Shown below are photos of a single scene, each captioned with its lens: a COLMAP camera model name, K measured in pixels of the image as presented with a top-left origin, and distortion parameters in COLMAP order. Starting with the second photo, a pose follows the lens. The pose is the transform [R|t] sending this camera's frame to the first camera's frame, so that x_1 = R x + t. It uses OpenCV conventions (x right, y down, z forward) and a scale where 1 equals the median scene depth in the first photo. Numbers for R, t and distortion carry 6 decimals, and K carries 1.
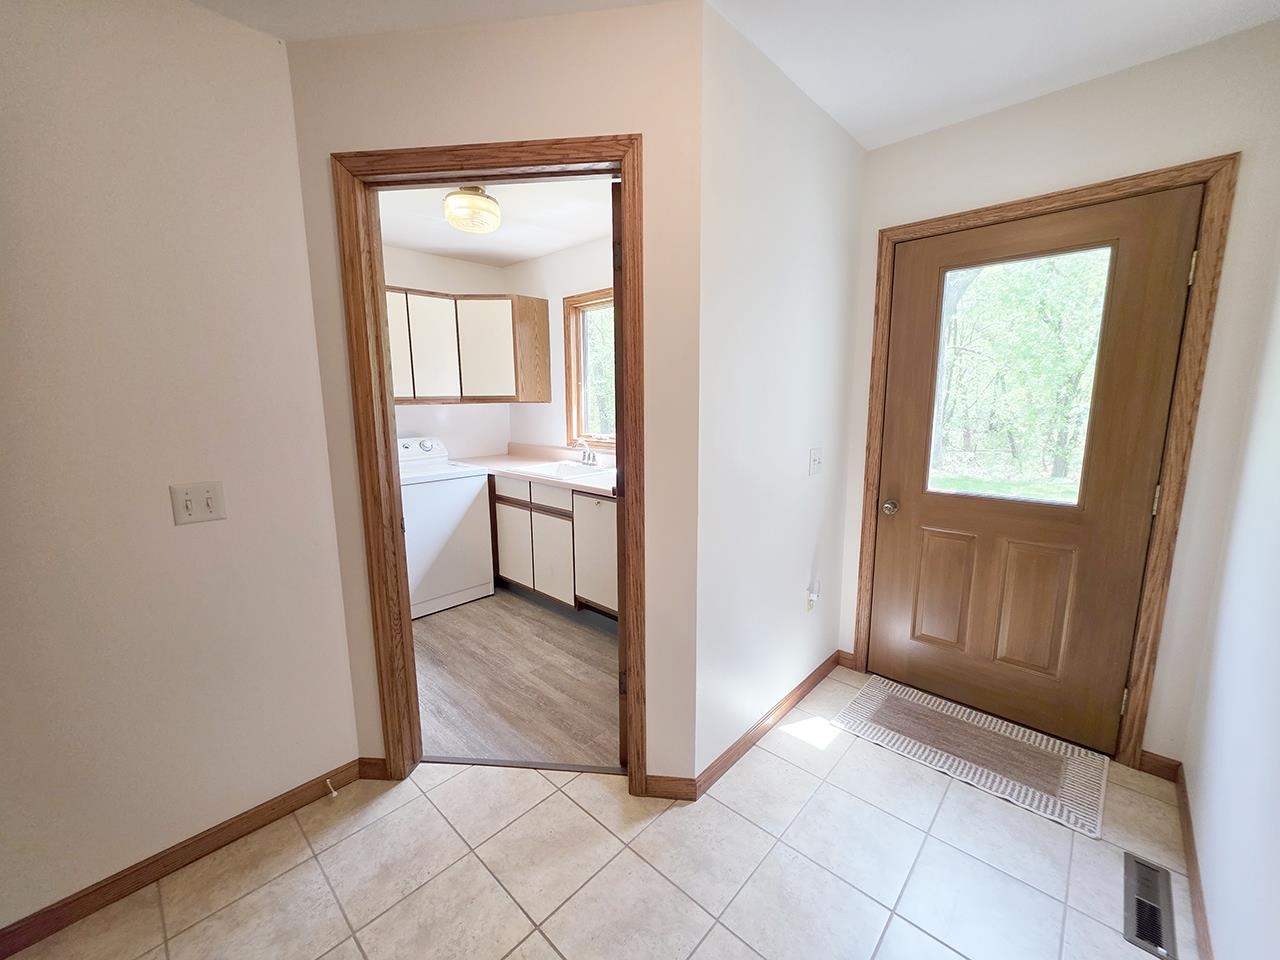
lens RADIAL K [[513.8, 0, 641.6], [0, 513.8, 481.6], [0, 0, 1]] dist [-0.002294, 0.001116]
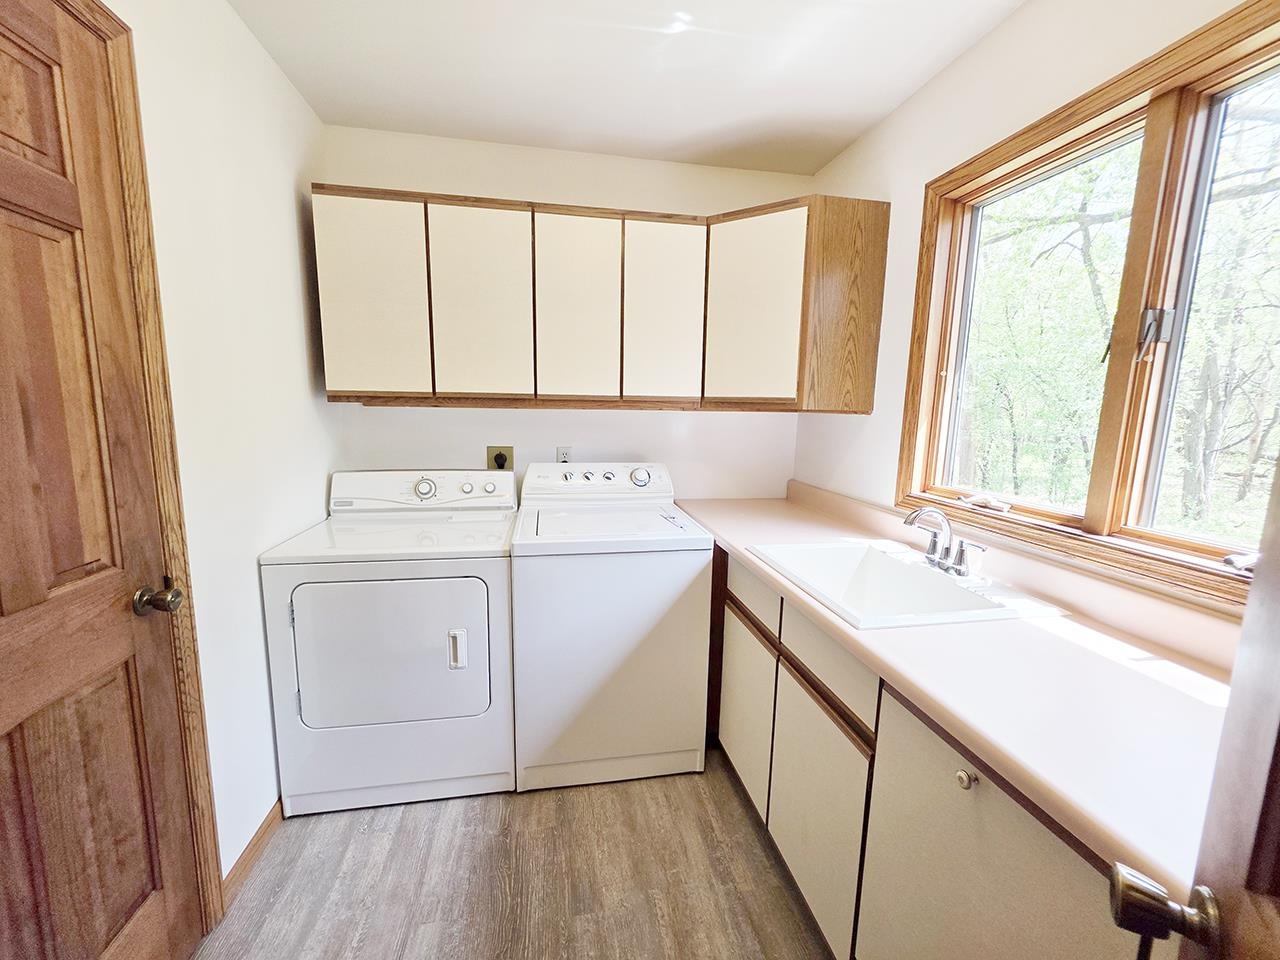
lens RADIAL K [[513.8, 0, 636.8], [0, 513.8, 481.5], [0, 0, 1]] dist [-0.002294, 0.001116]
pose [[0.803919, 0.111452, -0.584203, -0.065049], [-0.120550, 0.992430, 0.023444, -0.078054], [0.582393, 0.051579, 0.811269, 0.499423]]
